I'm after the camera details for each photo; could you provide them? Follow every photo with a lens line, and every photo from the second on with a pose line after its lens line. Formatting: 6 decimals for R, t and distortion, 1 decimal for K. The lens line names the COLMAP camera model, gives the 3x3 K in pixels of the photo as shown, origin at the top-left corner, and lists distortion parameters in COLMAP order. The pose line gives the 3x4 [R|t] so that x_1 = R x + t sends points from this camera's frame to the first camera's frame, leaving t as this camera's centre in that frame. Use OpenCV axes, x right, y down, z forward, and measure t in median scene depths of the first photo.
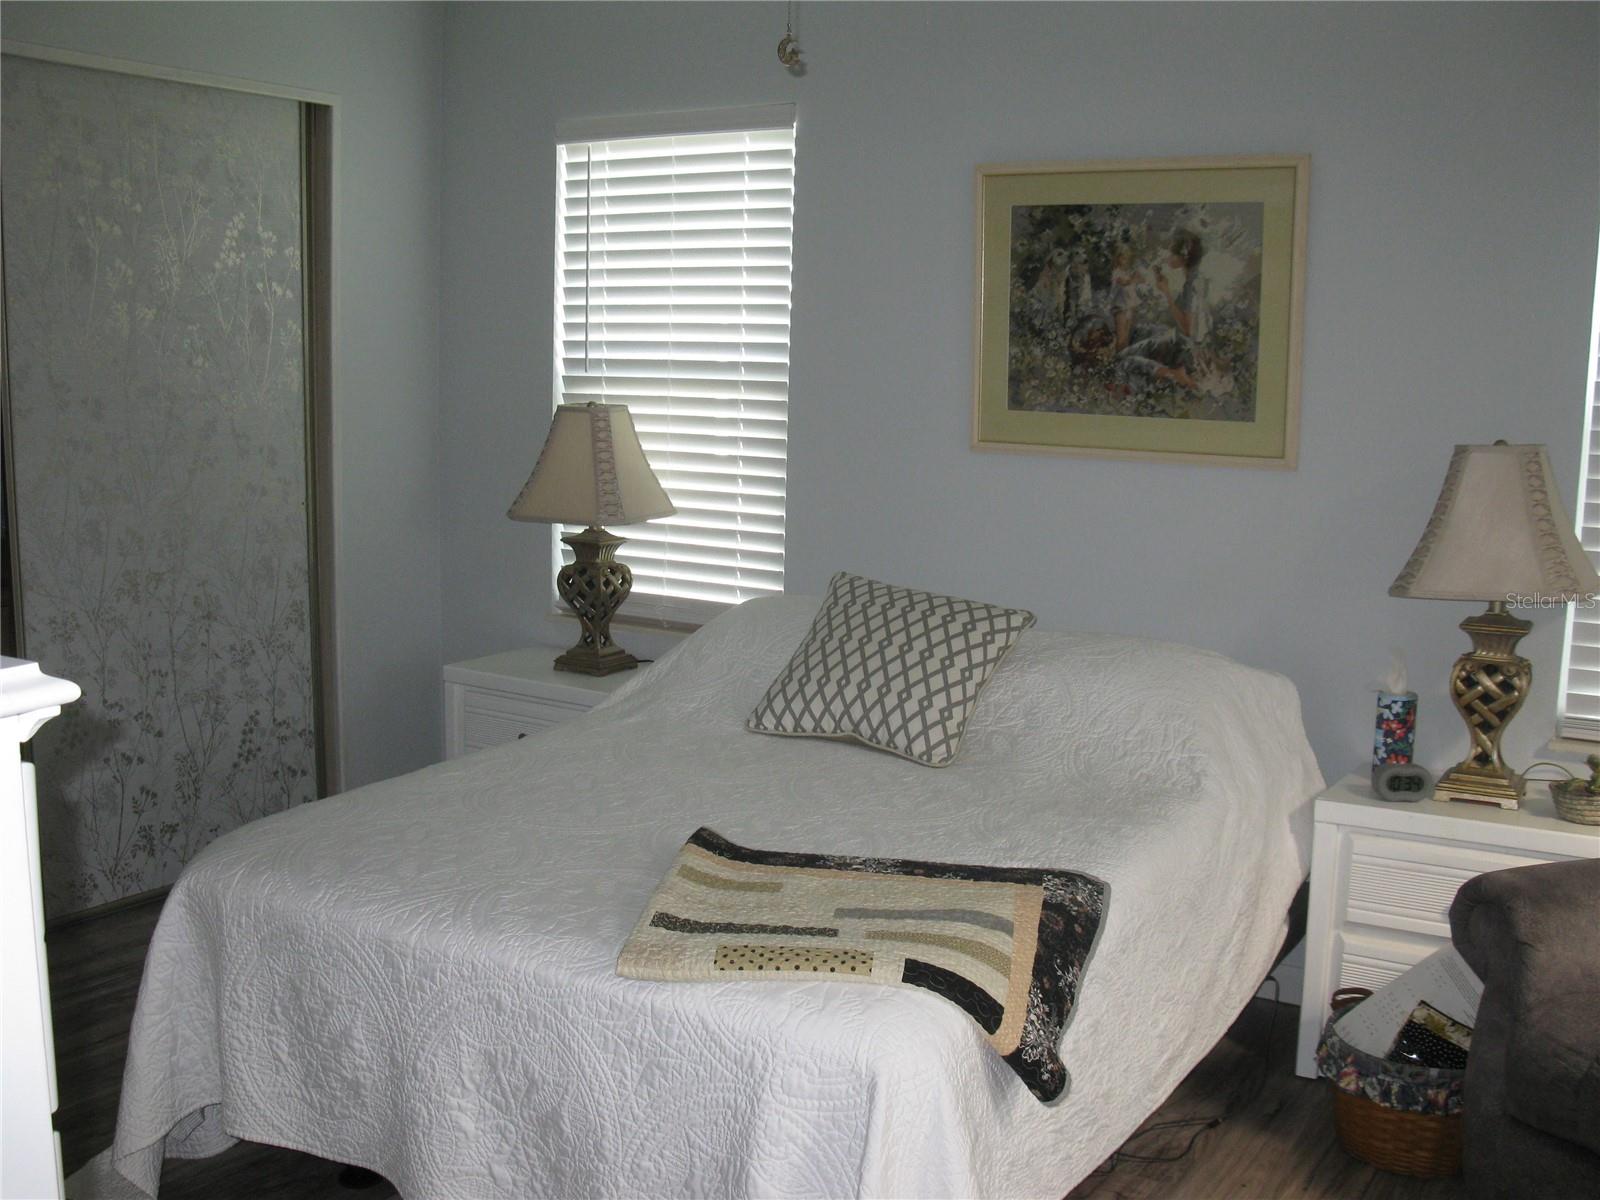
lens RADIAL K [[1719.0, 0, 794.3], [0, 1719.0, 595.2], [0, 0, 1]] dist [-0.107914, 0.000000]
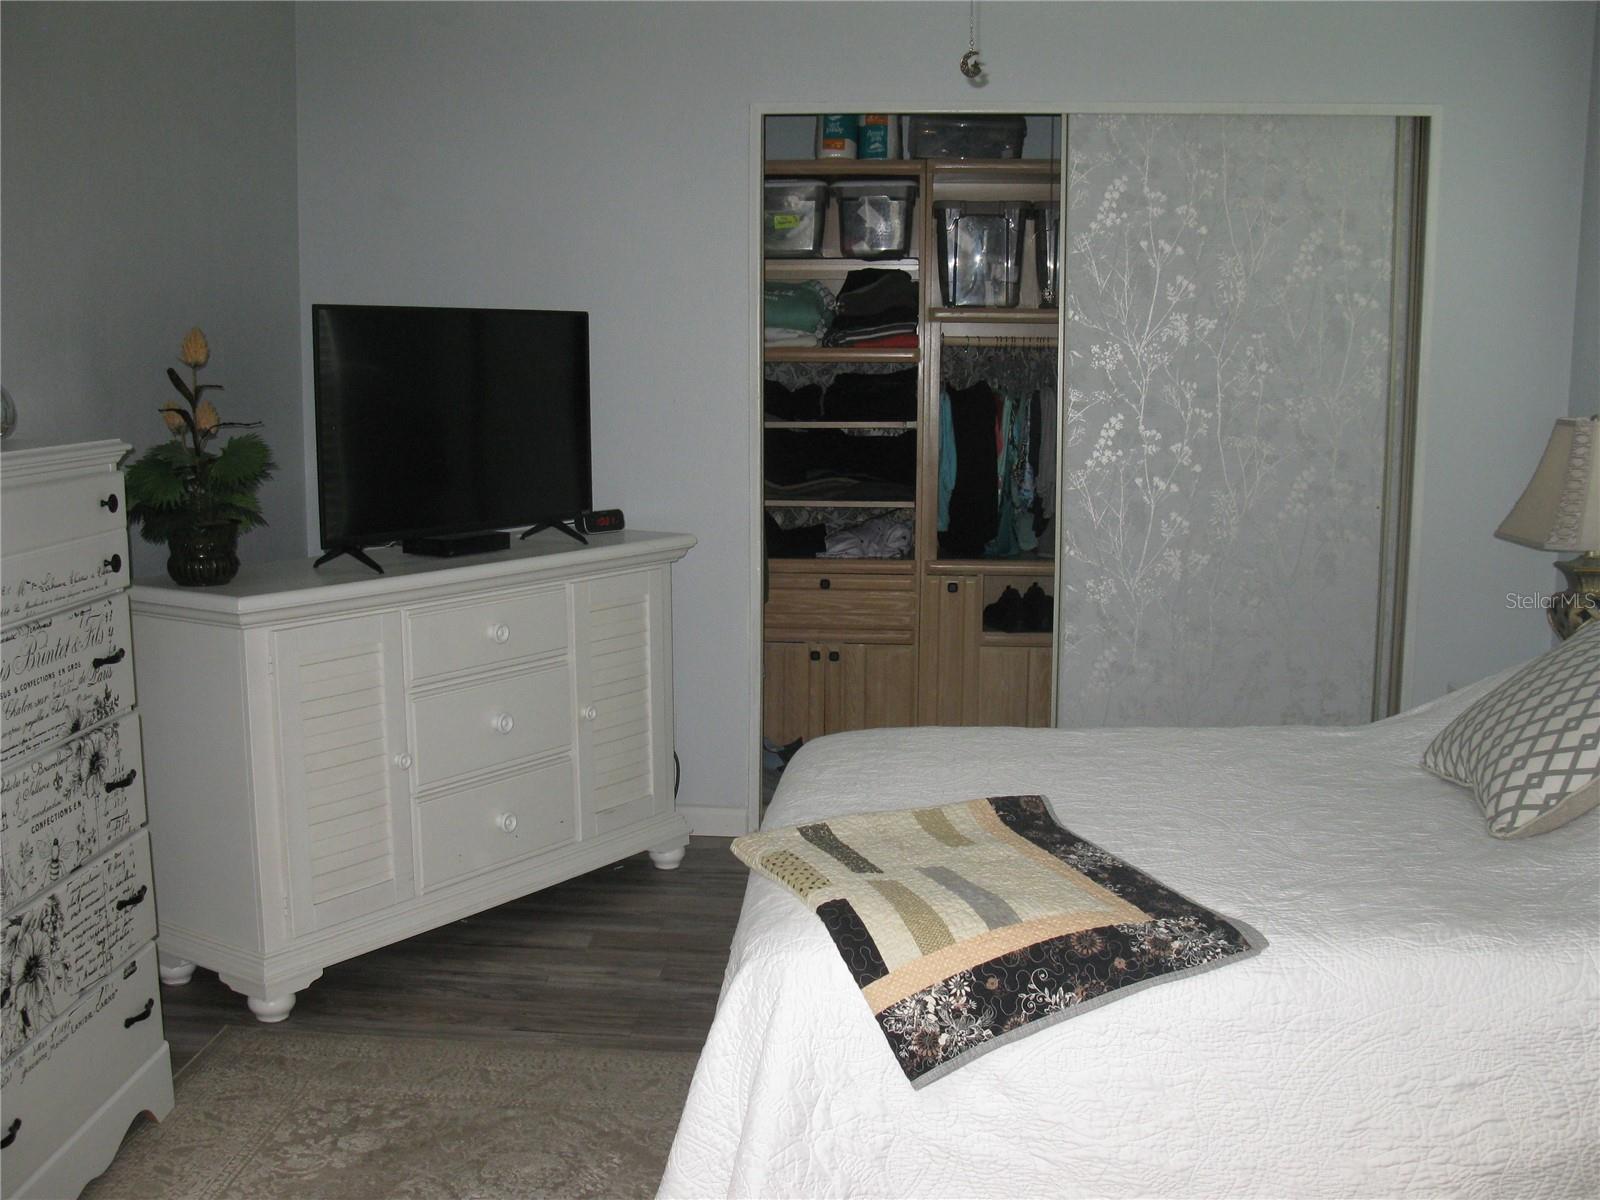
lens RADIAL K [[1719.0, 0, 793.2], [0, 1719.0, 602.9], [0, 0, 1]] dist [-0.107914, 0.000000]
pose [[0.459839, 0.114932, -0.880533, 0.527239], [-0.123485, 0.990231, 0.064763, -0.021501], [0.879374, 0.078952, 0.469539, 0.239074]]
